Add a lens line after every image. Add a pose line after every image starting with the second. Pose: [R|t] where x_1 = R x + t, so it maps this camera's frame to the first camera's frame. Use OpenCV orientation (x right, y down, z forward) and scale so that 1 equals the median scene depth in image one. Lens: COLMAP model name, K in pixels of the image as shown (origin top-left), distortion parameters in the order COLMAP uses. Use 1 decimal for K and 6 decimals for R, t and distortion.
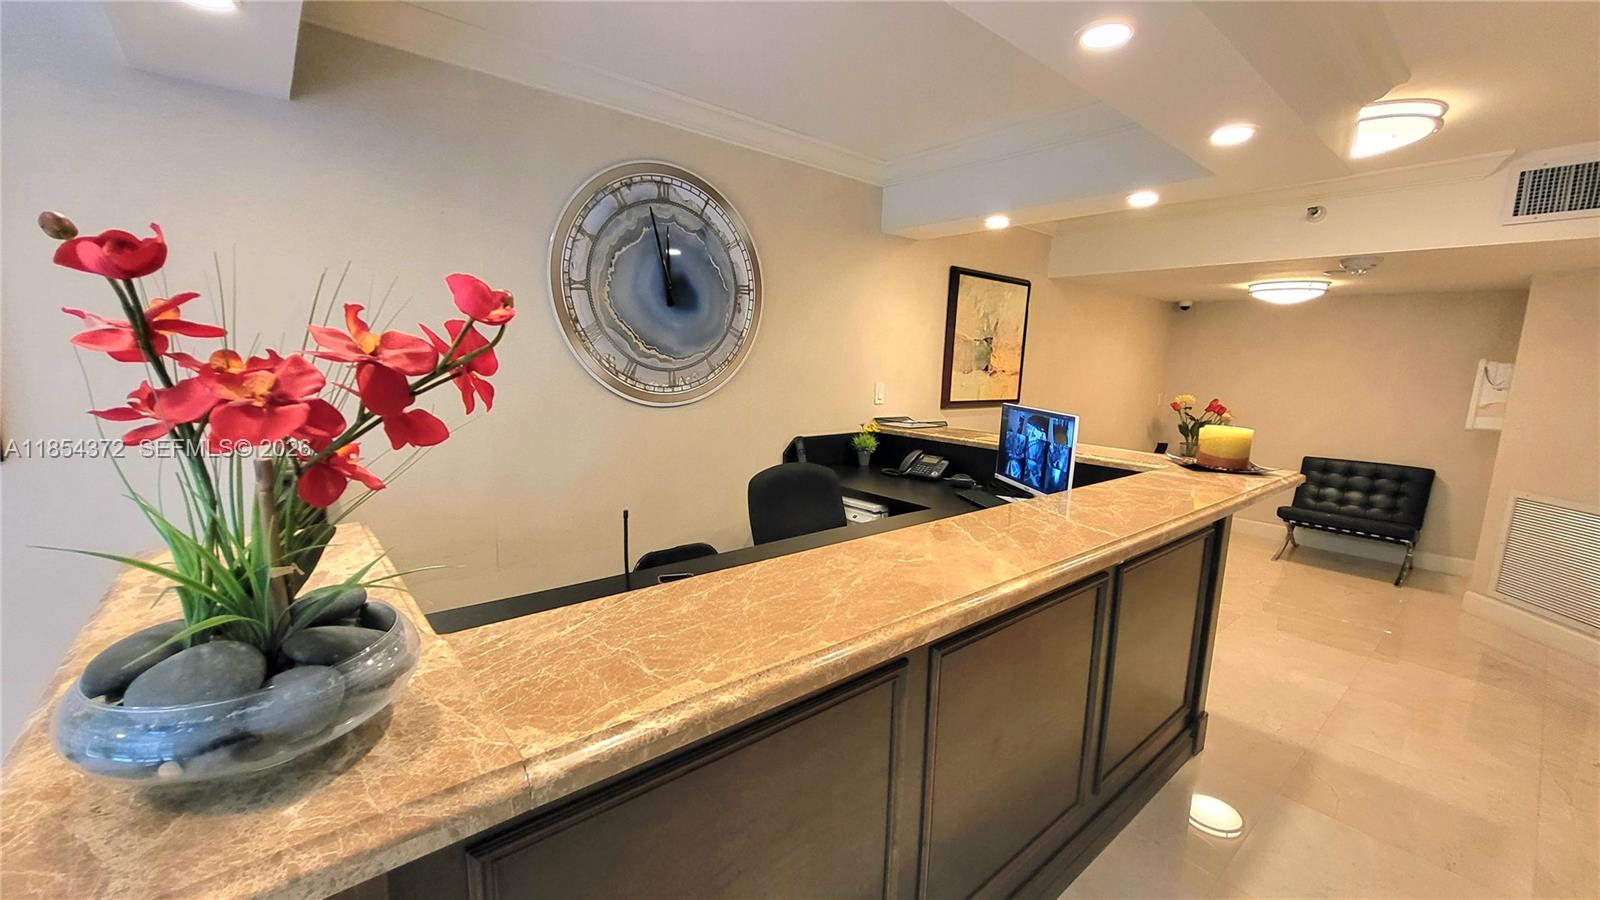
lens RADIAL K [[632.2, 0, 801.2], [0, 632.2, 452.8], [0, 0, 1]] dist [0.001936, 0.000664]
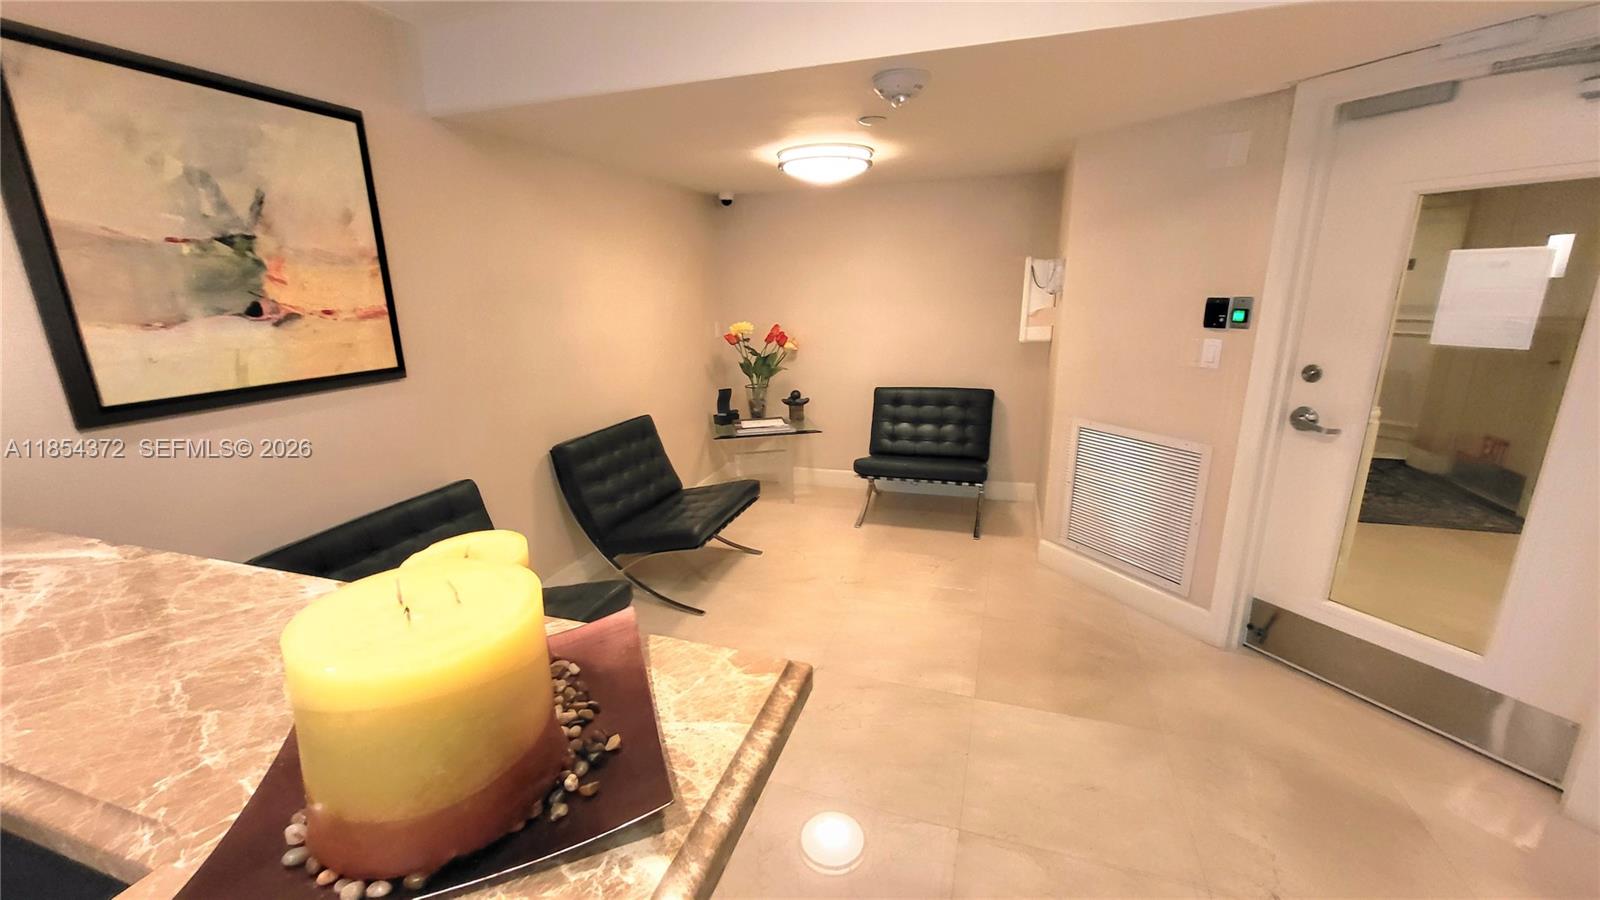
lens RADIAL K [[632.2, 0, 796.3], [0, 632.2, 450.6], [0, 0, 1]] dist [0.001936, 0.000664]
pose [[0.854743, -0.178537, 0.487380, 0.355642], [0.125692, 0.982230, 0.139378, -0.050254], [-0.503603, -0.057873, 0.861994, 0.413290]]
